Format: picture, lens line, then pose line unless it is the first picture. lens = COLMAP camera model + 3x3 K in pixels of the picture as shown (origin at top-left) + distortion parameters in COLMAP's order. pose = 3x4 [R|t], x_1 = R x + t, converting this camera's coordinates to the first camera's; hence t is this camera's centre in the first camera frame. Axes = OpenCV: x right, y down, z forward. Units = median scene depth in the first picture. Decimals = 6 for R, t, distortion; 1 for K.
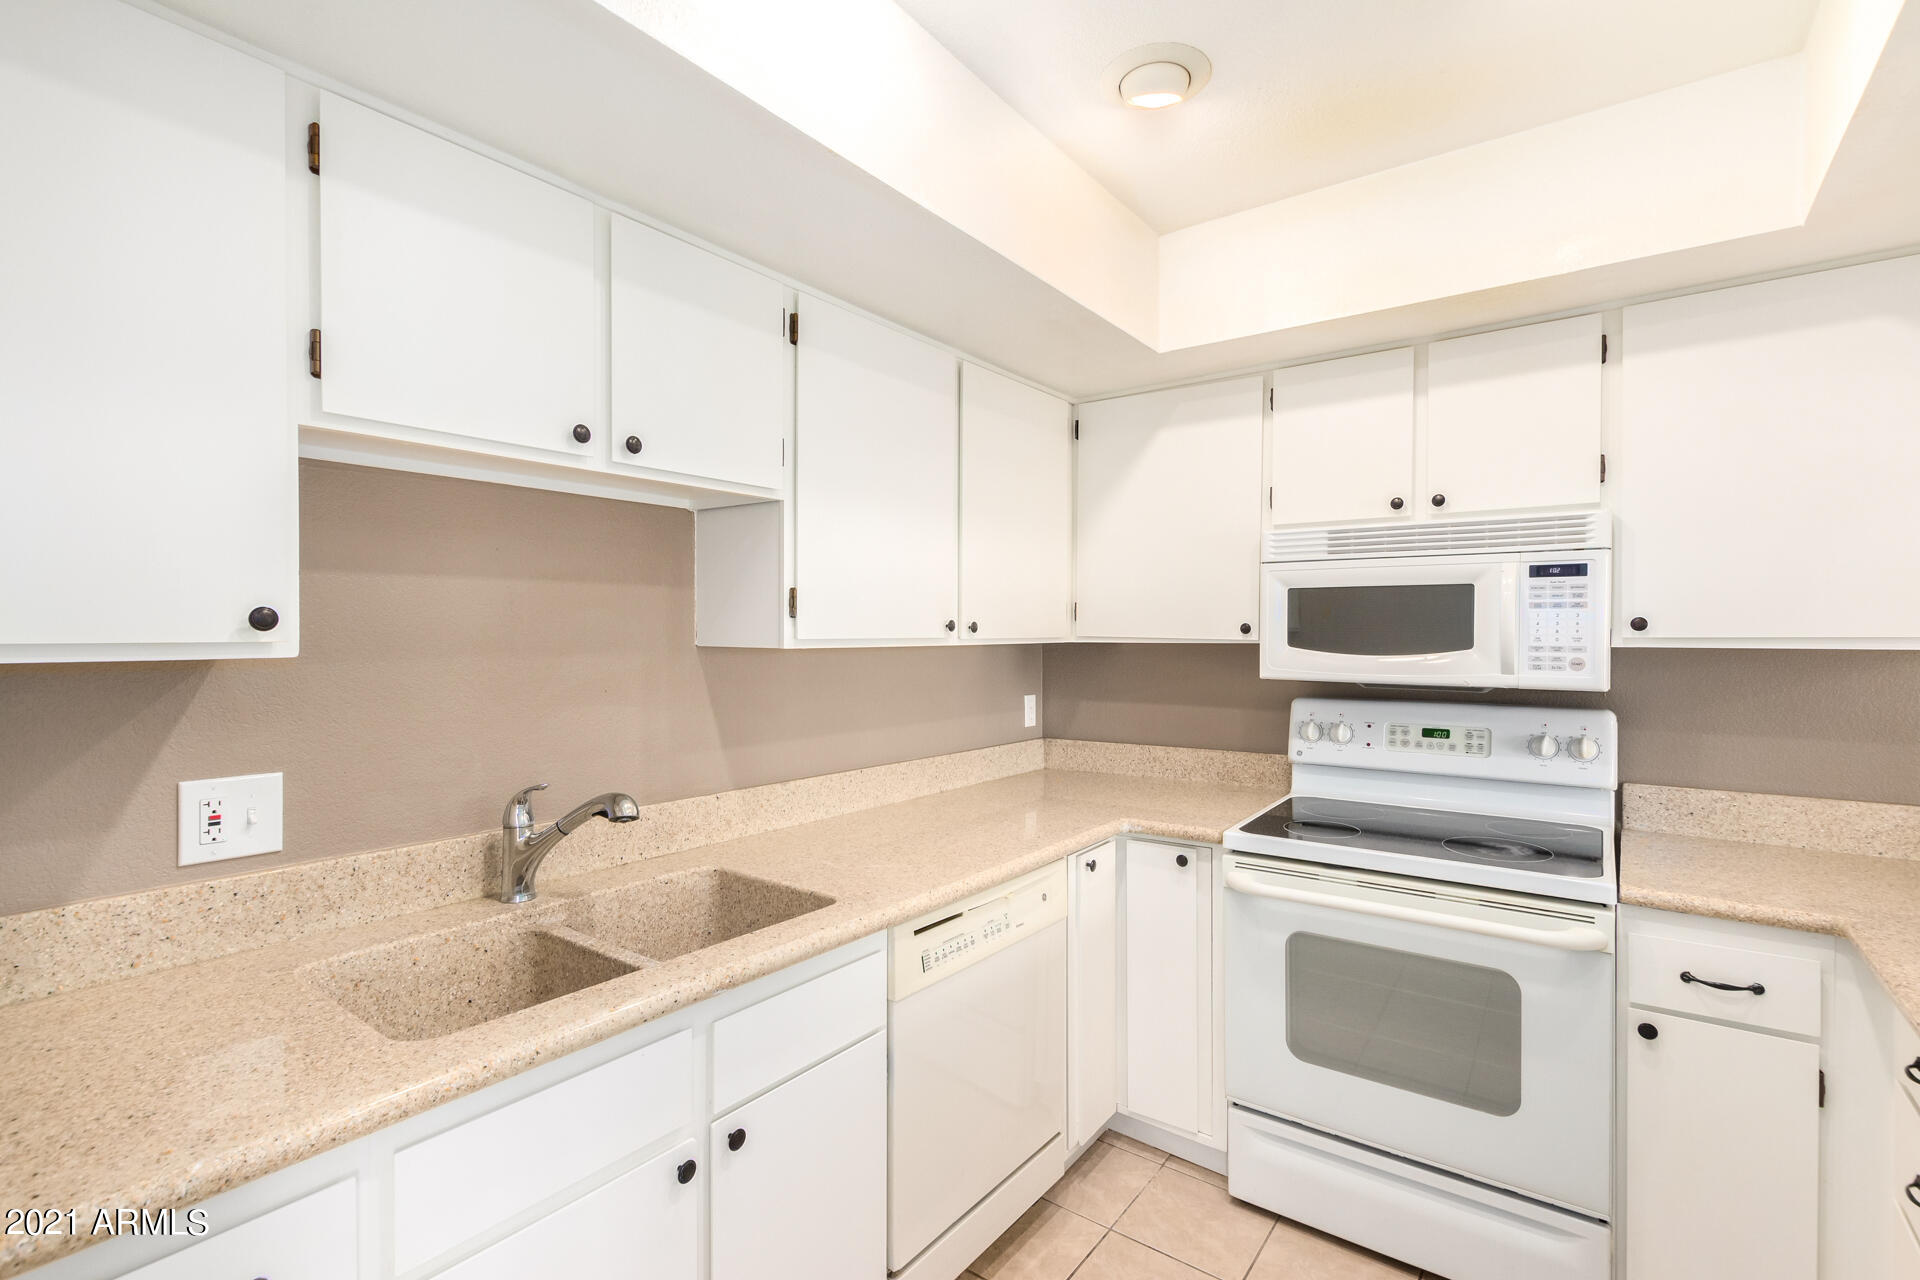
lens RADIAL K [[836.7, 0, 925.2], [0, 836.7, 633.6], [0, 0, 1]] dist [0.000611, -0.000388]
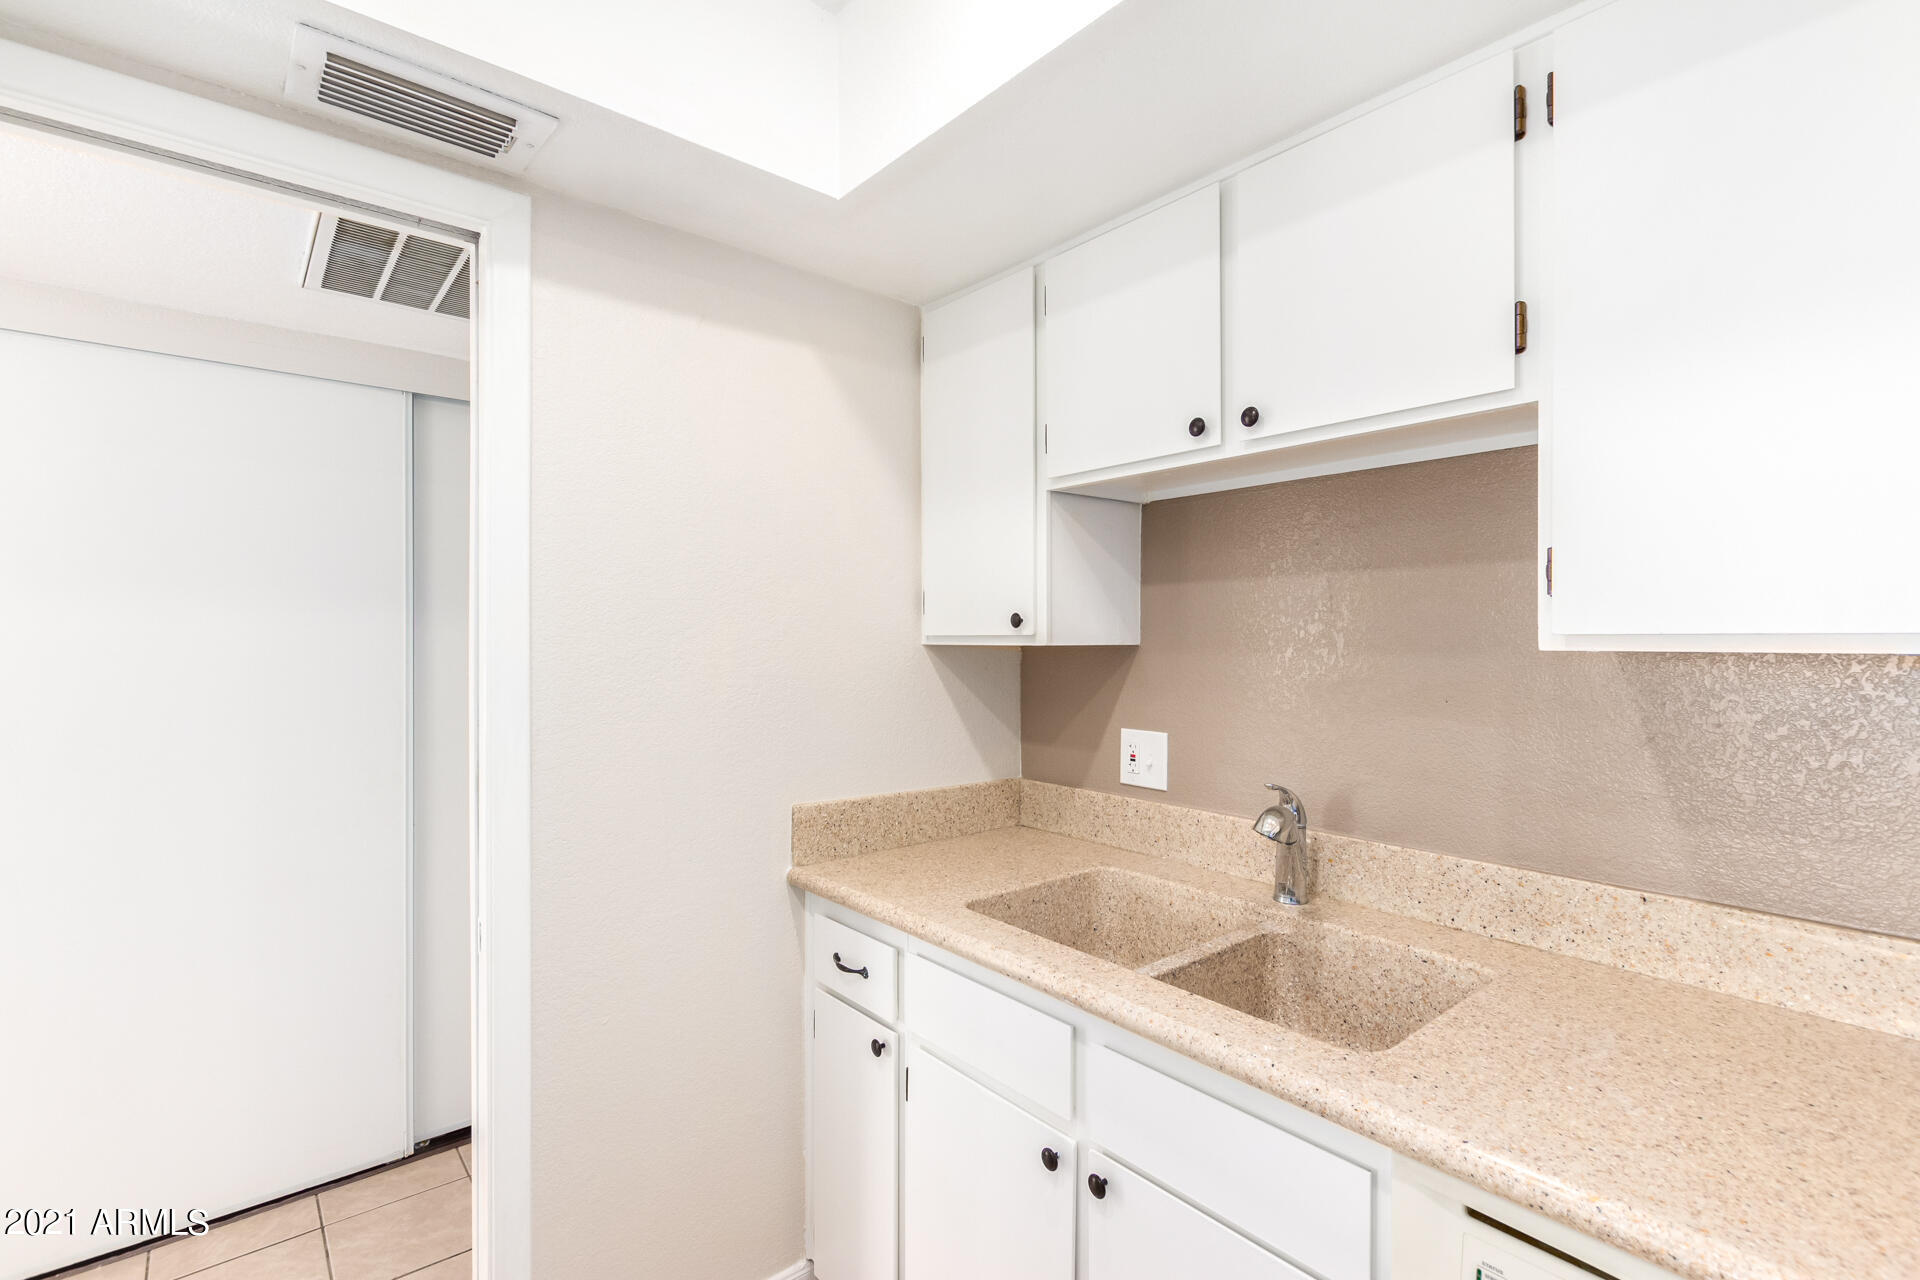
lens RADIAL K [[884.5, 0, 986.9], [0, 884.5, 639.9], [0, 0, 1]] dist [-0.001528, -0.001500]
pose [[-0.173154, 0.009876, -0.984845, 0.645690], [0.006948, 0.999937, 0.008806, 0.001354], [0.984870, -0.005318, -0.173212, 0.911039]]
